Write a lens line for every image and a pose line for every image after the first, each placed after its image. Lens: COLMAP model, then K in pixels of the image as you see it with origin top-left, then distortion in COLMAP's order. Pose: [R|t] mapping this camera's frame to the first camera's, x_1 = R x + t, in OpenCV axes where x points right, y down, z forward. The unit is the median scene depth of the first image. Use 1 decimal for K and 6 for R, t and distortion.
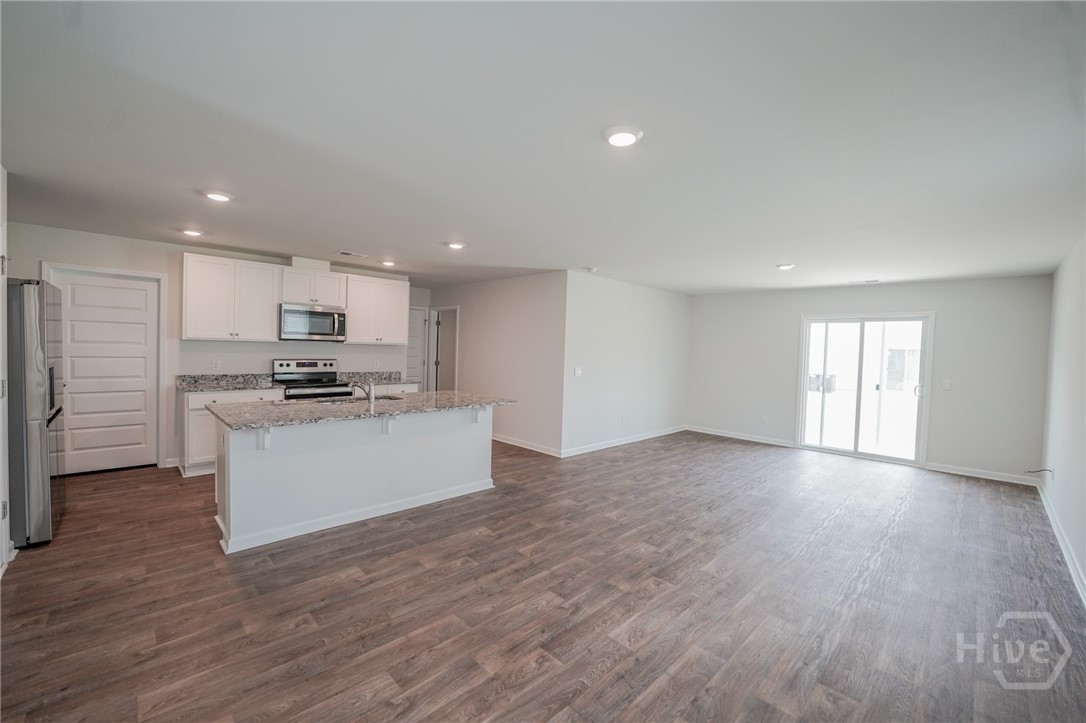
lens RADIAL K [[442.2, 0, 541.3], [0, 442.2, 354.4], [0, 0, 1]] dist [-0.027046, 0.002162]
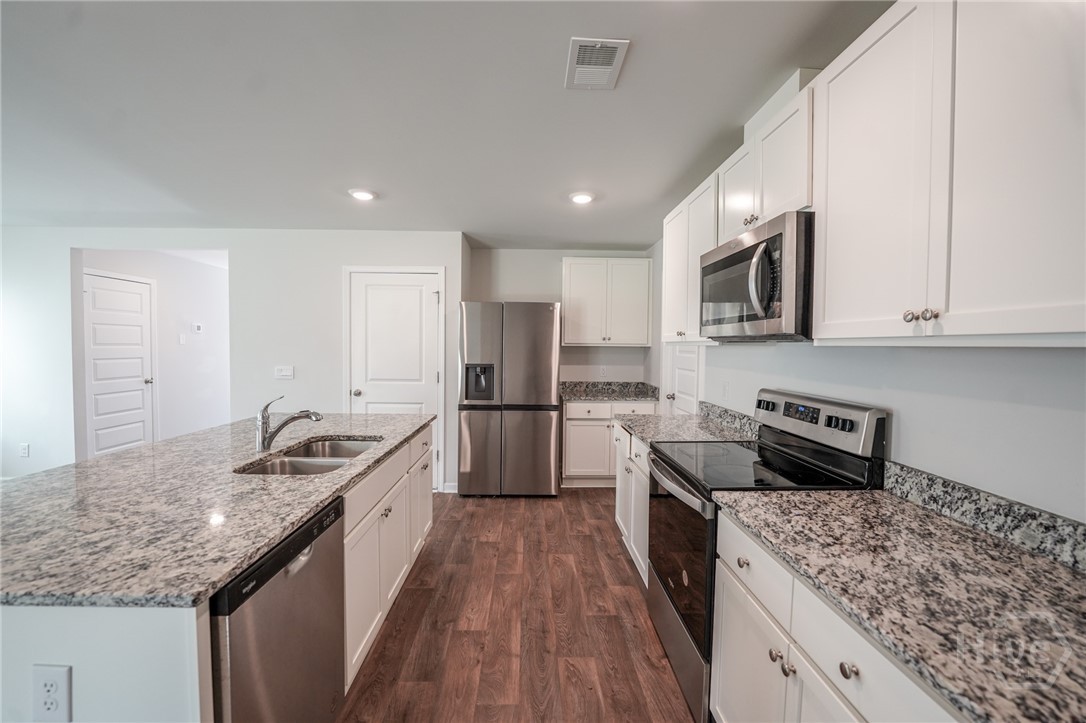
lens RADIAL K [[442.2, 0, 543.9], [0, 442.2, 363.1], [0, 0, 1]] dist [-0.027046, 0.002162]
pose [[-0.671704, -0.003975, -0.740809, -0.185292], [-0.040034, 0.998719, 0.030941, -0.020044], [0.739737, 0.050441, -0.671003, 1.295278]]
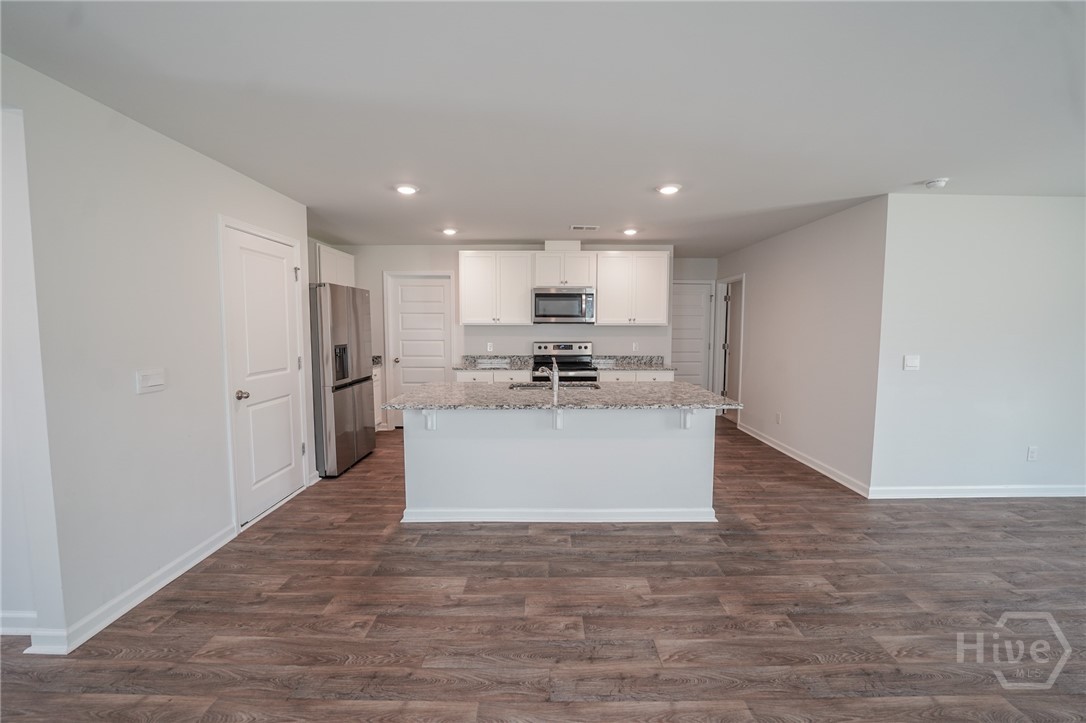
lens RADIAL K [[442.2, 0, 543.4], [0, 442.2, 358.4], [0, 0, 1]] dist [-0.027046, 0.002162]
pose [[0.716293, 0.025882, -0.697319, 0.170744], [0.007476, 0.998970, 0.044757, 0.003694], [0.697759, -0.037272, 0.715362, 0.290869]]
